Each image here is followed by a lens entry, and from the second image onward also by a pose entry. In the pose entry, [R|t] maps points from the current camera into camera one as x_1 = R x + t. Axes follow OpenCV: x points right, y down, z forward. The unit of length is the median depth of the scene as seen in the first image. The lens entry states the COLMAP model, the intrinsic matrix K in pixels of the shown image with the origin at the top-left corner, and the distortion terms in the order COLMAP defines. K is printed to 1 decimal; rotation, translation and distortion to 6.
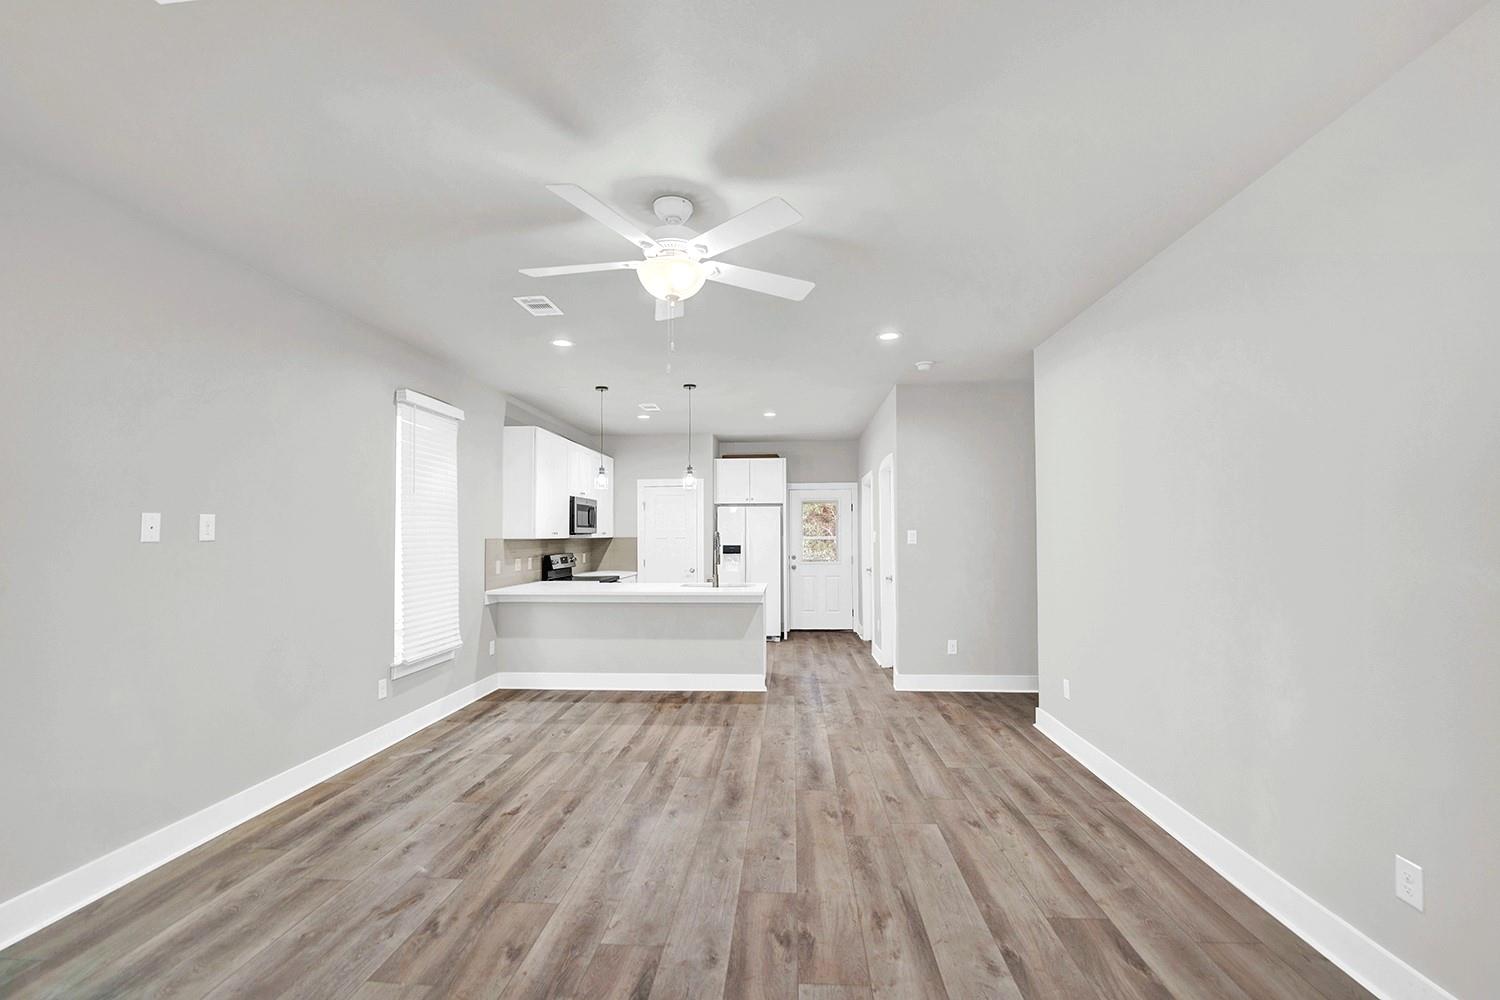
lens RADIAL K [[641.5, 0, 742.1], [0, 641.5, 533.4], [0, 0, 1]] dist [-0.026195, 0.002232]
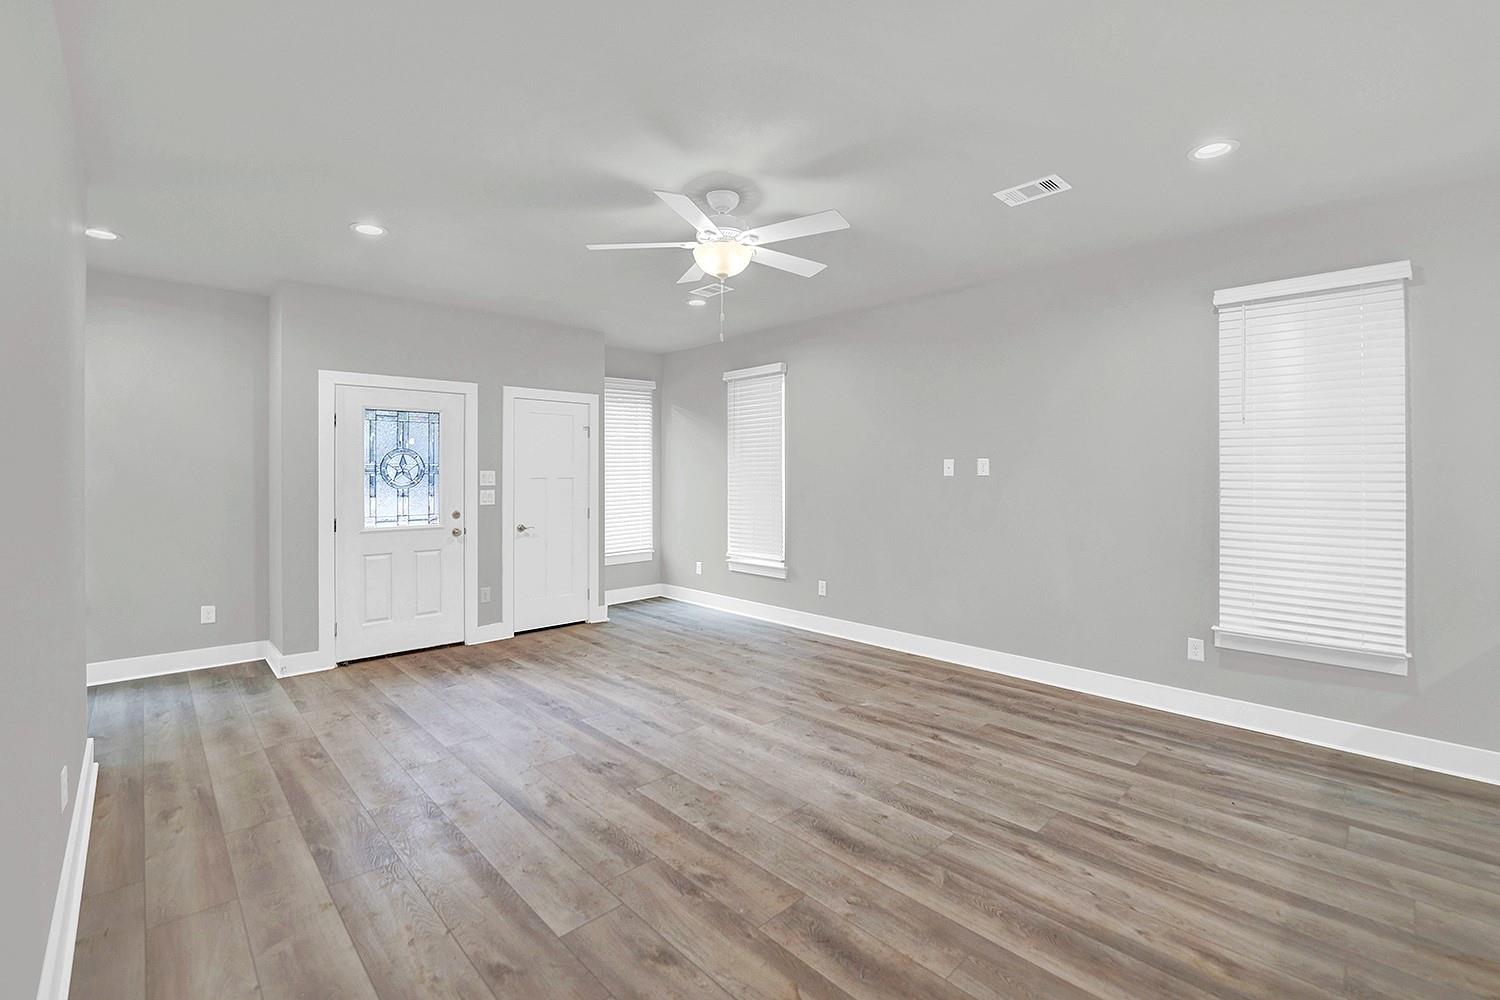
lens RADIAL K [[641.5, 0, 775.6], [0, 641.5, 470.3], [0, 0, 1]] dist [-0.026195, 0.002232]
pose [[-0.644753, 0.001100, -0.764390, 0.458331], [0.002966, 0.999995, -0.001063, 0.001912], [0.764385, -0.002953, -0.644753, 1.118517]]
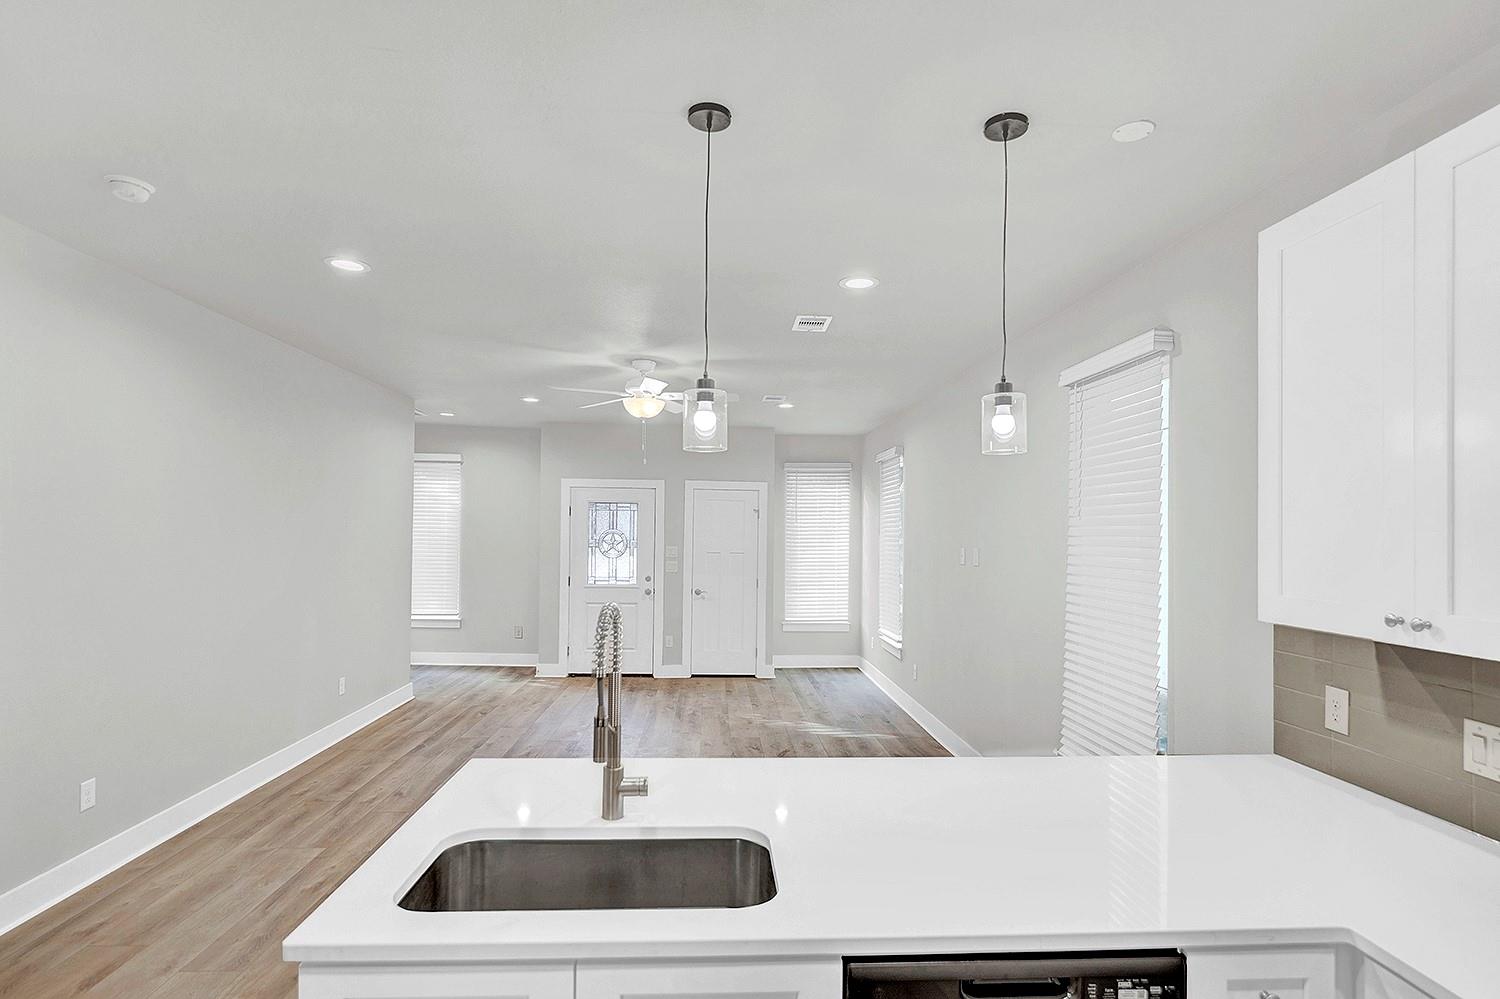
lens RADIAL K [[759.7, 0, 764.1], [0, 759.7, 511.9], [0, 0, 1]] dist [-0.000323, -0.003913]
pose [[-0.988549, -0.014043, -0.150247, -0.074134], [-0.010501, 0.999648, -0.024345, -0.042662], [0.150536, -0.022488, -0.988349, 1.837622]]
